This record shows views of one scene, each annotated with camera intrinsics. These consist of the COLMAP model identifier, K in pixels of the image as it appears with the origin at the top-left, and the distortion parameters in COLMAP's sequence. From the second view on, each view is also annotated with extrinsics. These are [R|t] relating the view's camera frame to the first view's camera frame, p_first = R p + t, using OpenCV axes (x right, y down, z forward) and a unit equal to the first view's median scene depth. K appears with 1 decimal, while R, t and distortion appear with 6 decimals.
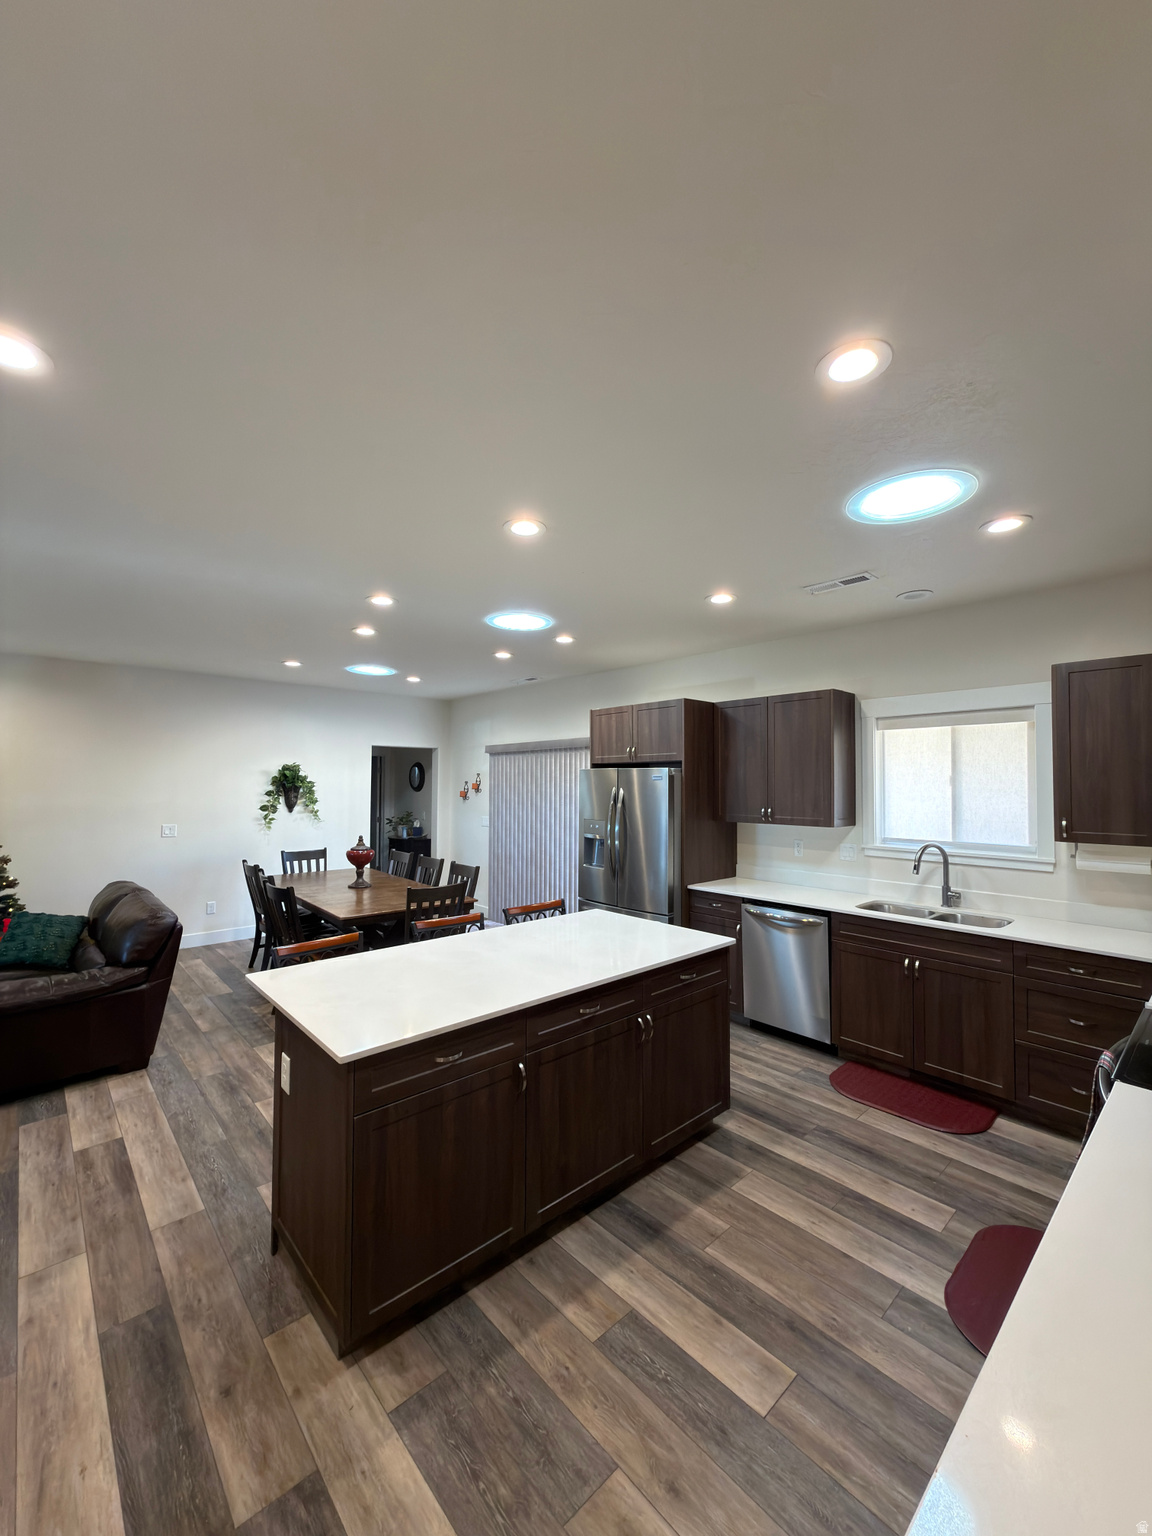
lens RADIAL K [[611.1, 0, 581.4], [0, 611.1, 769.7], [0, 0, 1]] dist [-0.000074, 0.000701]
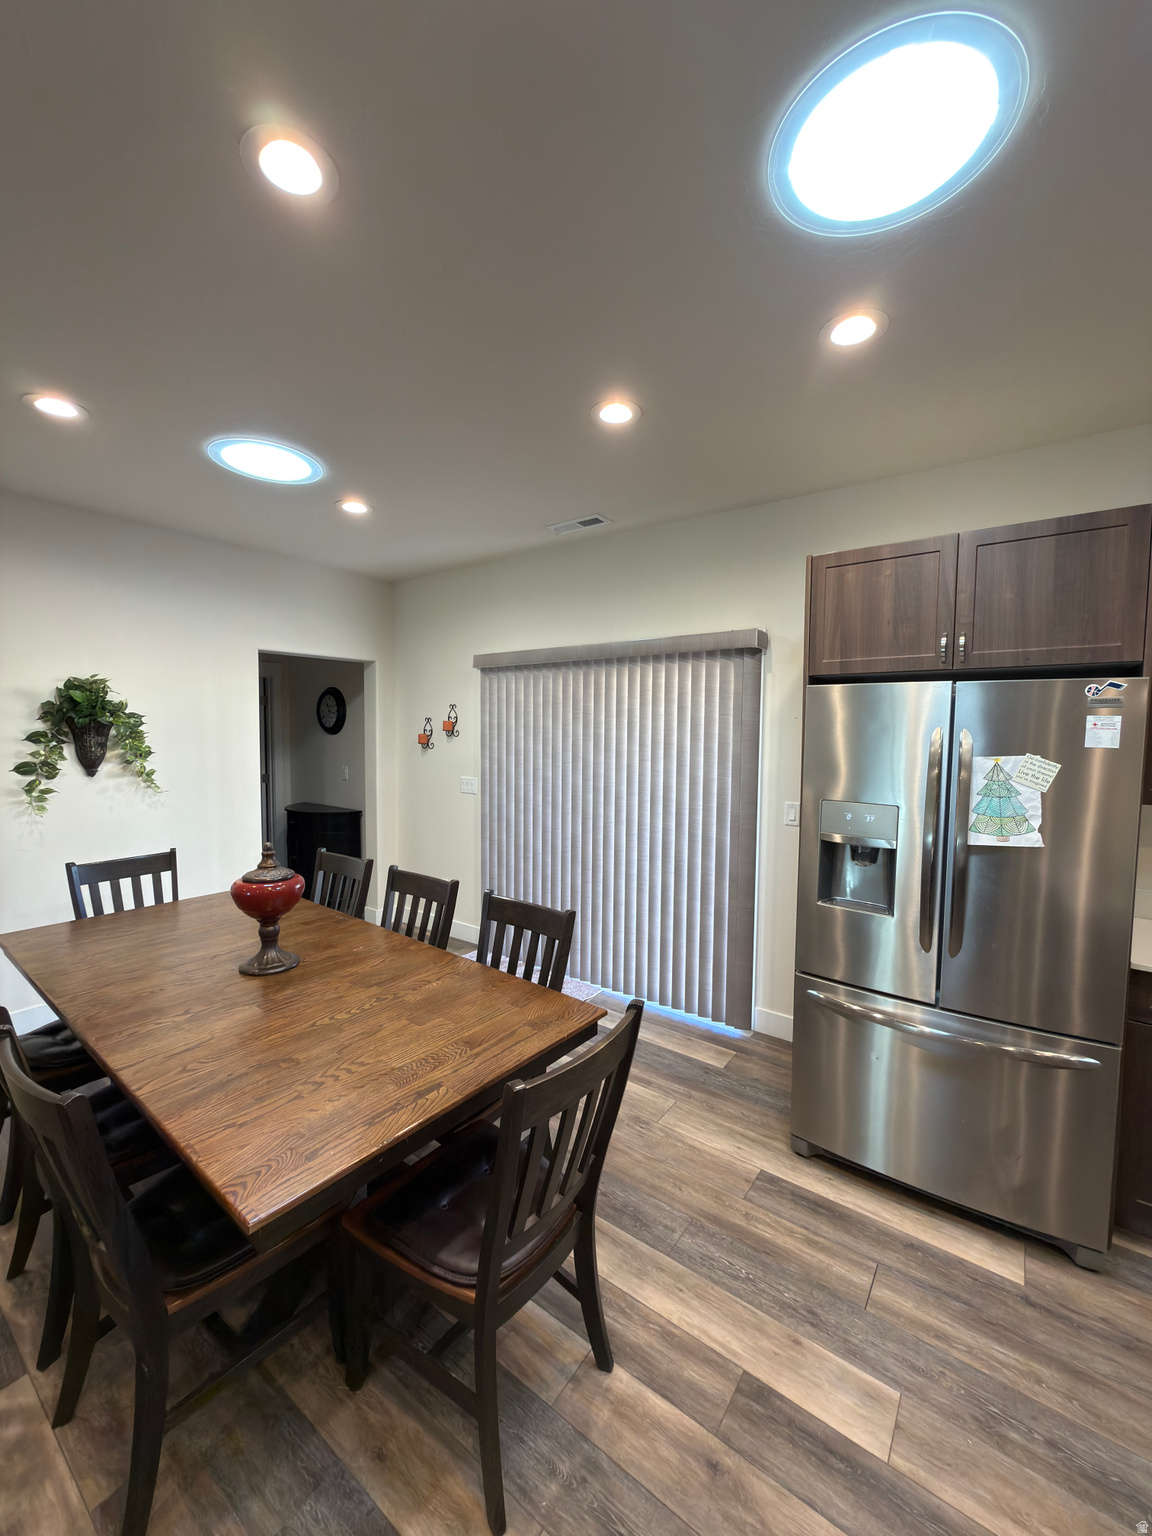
lens RADIAL K [[611.1, 0, 580.6], [0, 611.1, 768.0], [0, 0, 1]] dist [-0.000074, 0.000701]
pose [[0.981394, -0.006241, 0.191903, -0.187943], [-0.011144, 0.995935, 0.089380, 0.015311], [-0.191681, -0.089856, 0.977335, 0.454545]]
